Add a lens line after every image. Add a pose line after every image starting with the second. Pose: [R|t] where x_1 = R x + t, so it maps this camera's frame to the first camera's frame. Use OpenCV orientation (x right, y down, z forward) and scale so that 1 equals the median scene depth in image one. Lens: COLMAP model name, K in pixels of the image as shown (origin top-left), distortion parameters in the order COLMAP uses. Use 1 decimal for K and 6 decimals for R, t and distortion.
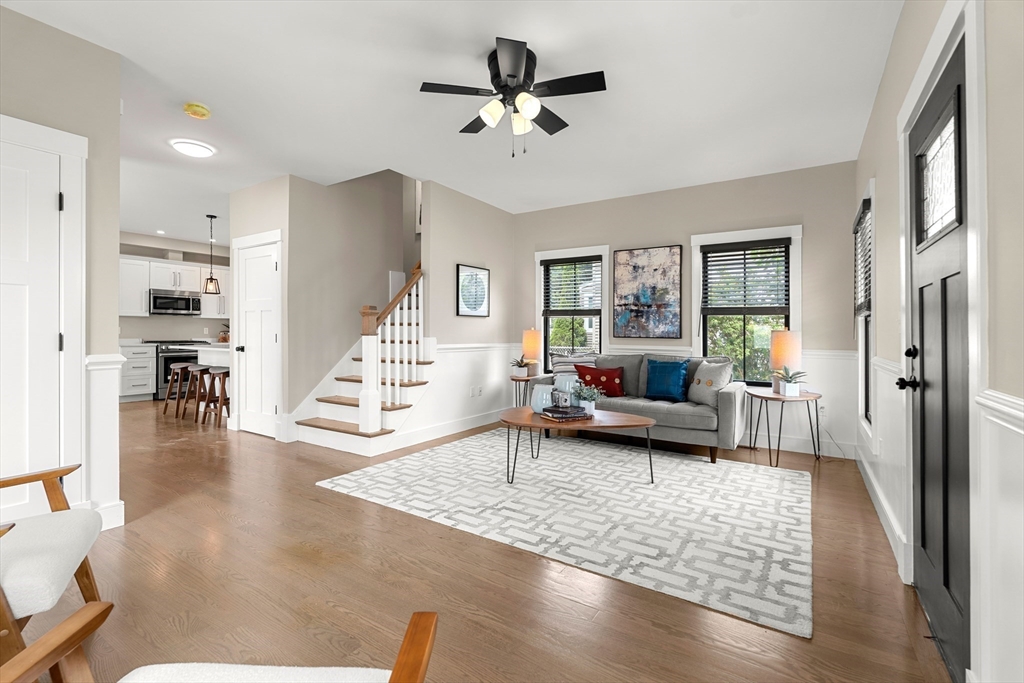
lens RADIAL K [[453.4, 0, 512.0], [0, 453.4, 341.5], [0, 0, 1]] dist [-0.002140, -0.000134]
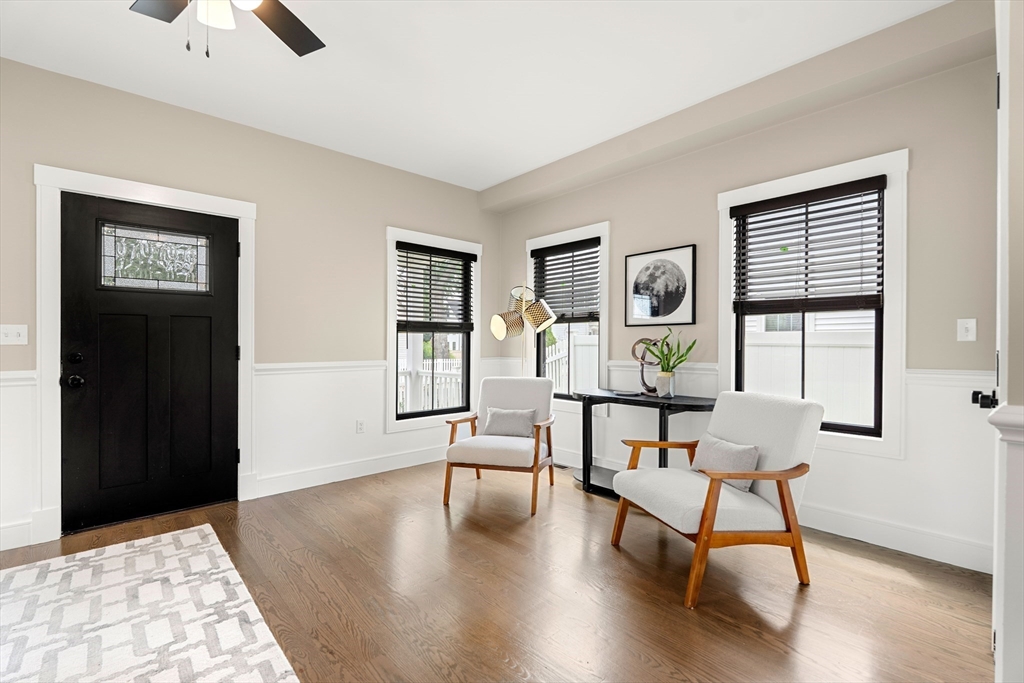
lens RADIAL K [[453.4, 0, 512.0], [0, 453.4, 341.5], [0, 0, 1]] dist [-0.002140, -0.000134]
pose [[-0.964874, -0.002799, 0.262699, -0.632699], [0.001599, 0.999862, 0.016527, -0.041133], [-0.262709, 0.016367, -0.964736, 1.681673]]
